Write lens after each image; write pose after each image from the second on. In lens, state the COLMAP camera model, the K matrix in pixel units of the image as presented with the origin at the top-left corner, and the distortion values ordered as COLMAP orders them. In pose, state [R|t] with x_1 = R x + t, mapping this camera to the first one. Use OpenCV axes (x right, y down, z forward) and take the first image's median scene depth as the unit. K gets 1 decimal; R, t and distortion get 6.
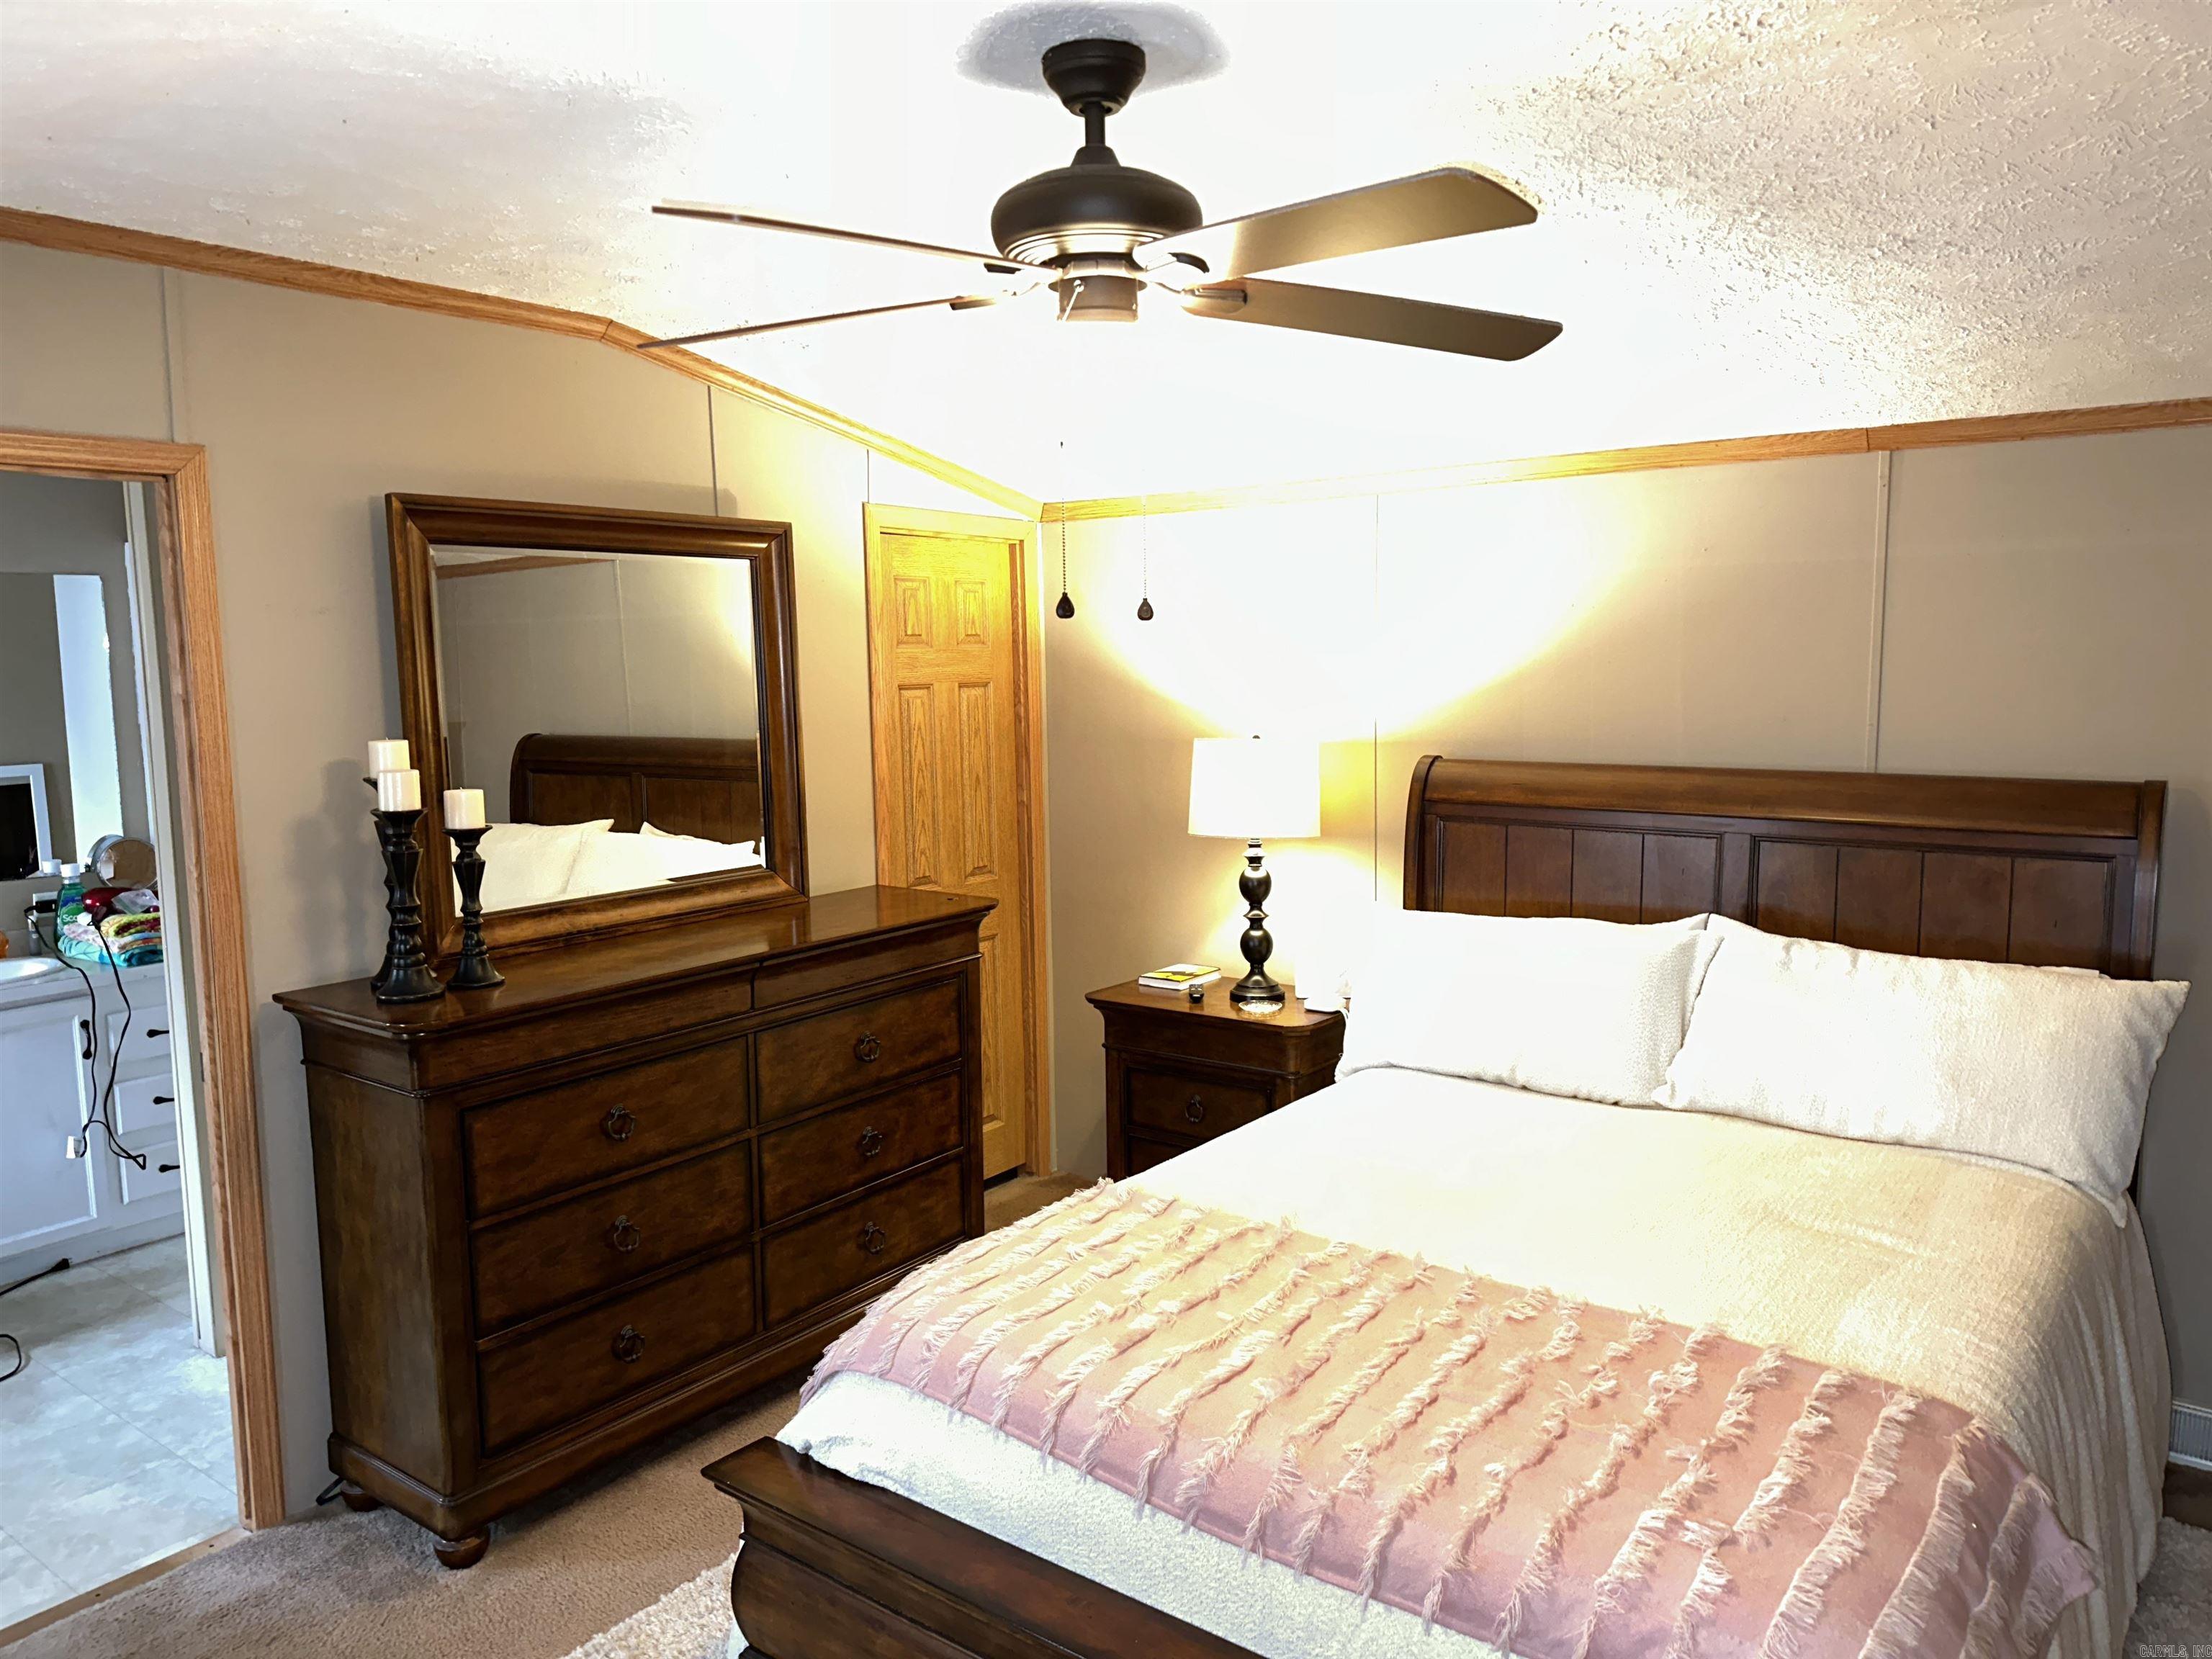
lens RADIAL K [[1561.7, 0, 1106.0], [0, 1561.7, 829.5], [0, 0, 1]] dist [0.098507, -0.147839]
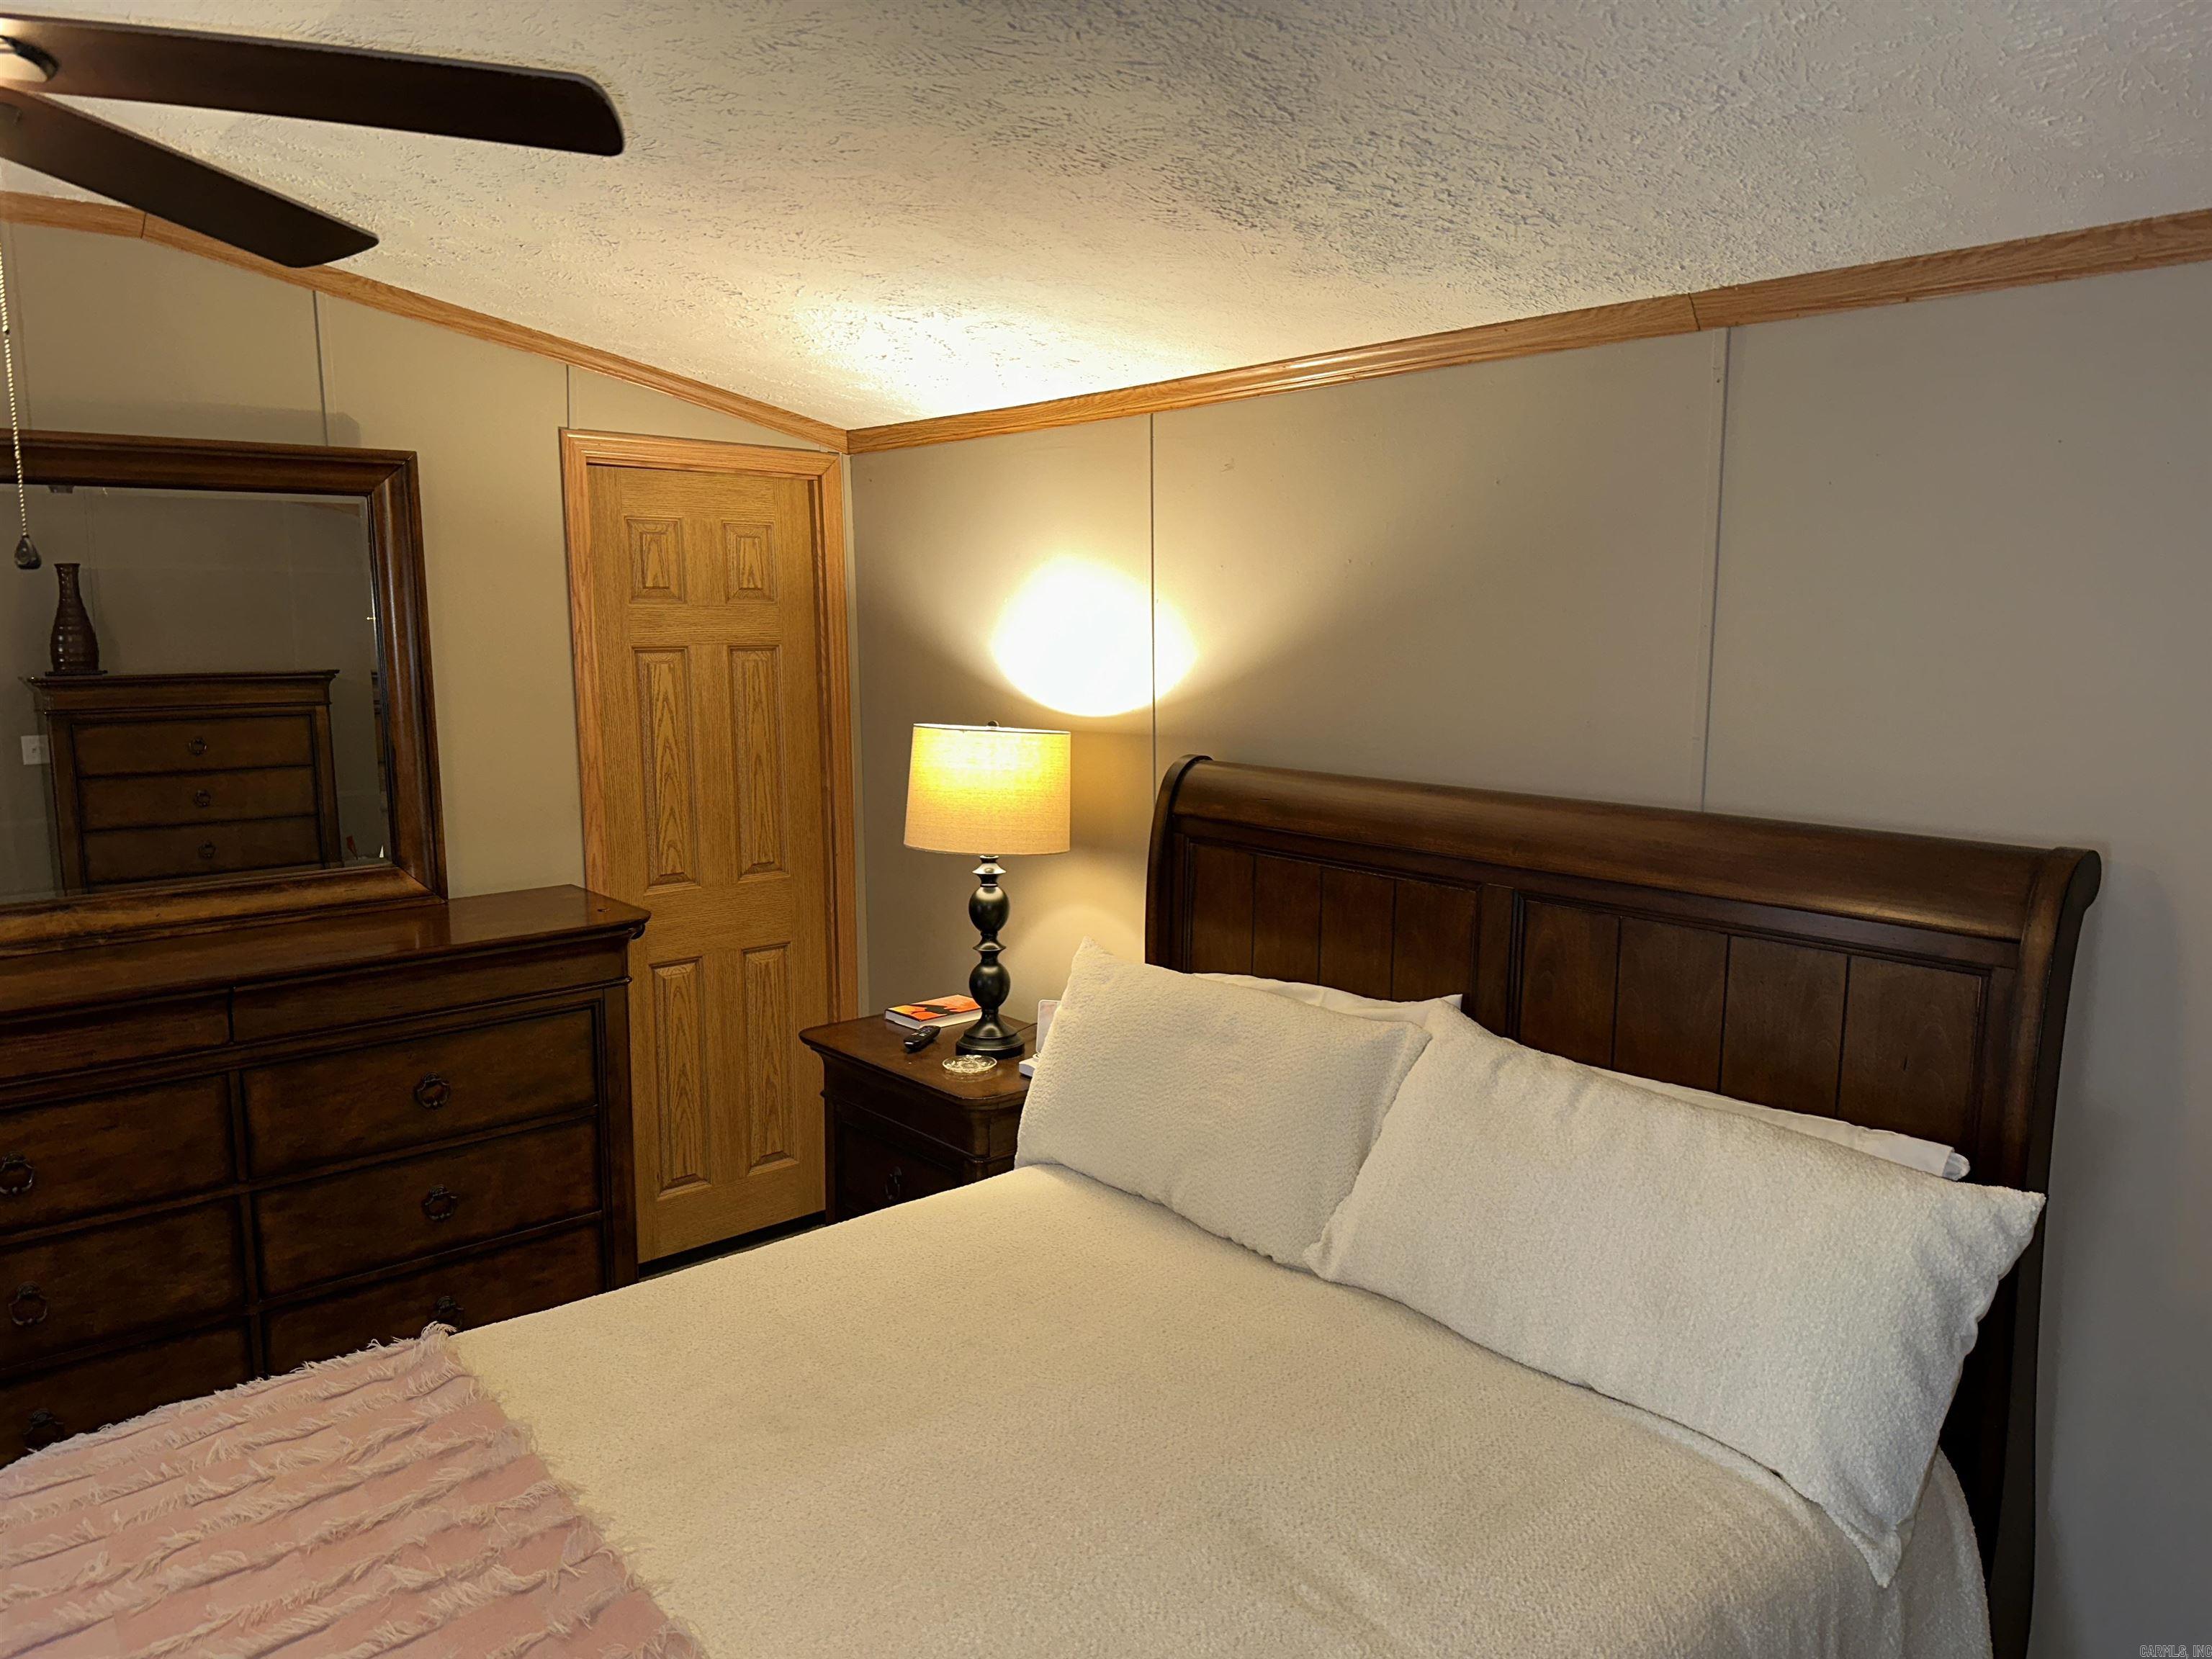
lens RADIAL K [[1553.7, 0, 1106.0], [0, 1553.7, 829.5], [0, 0, 1]] dist [0.042687, -0.075327]
pose [[0.976163, 0.042964, -0.212744, 0.348523], [-0.036637, 0.998764, 0.033594, -0.036809], [0.213925, -0.024999, 0.976530, 0.267763]]
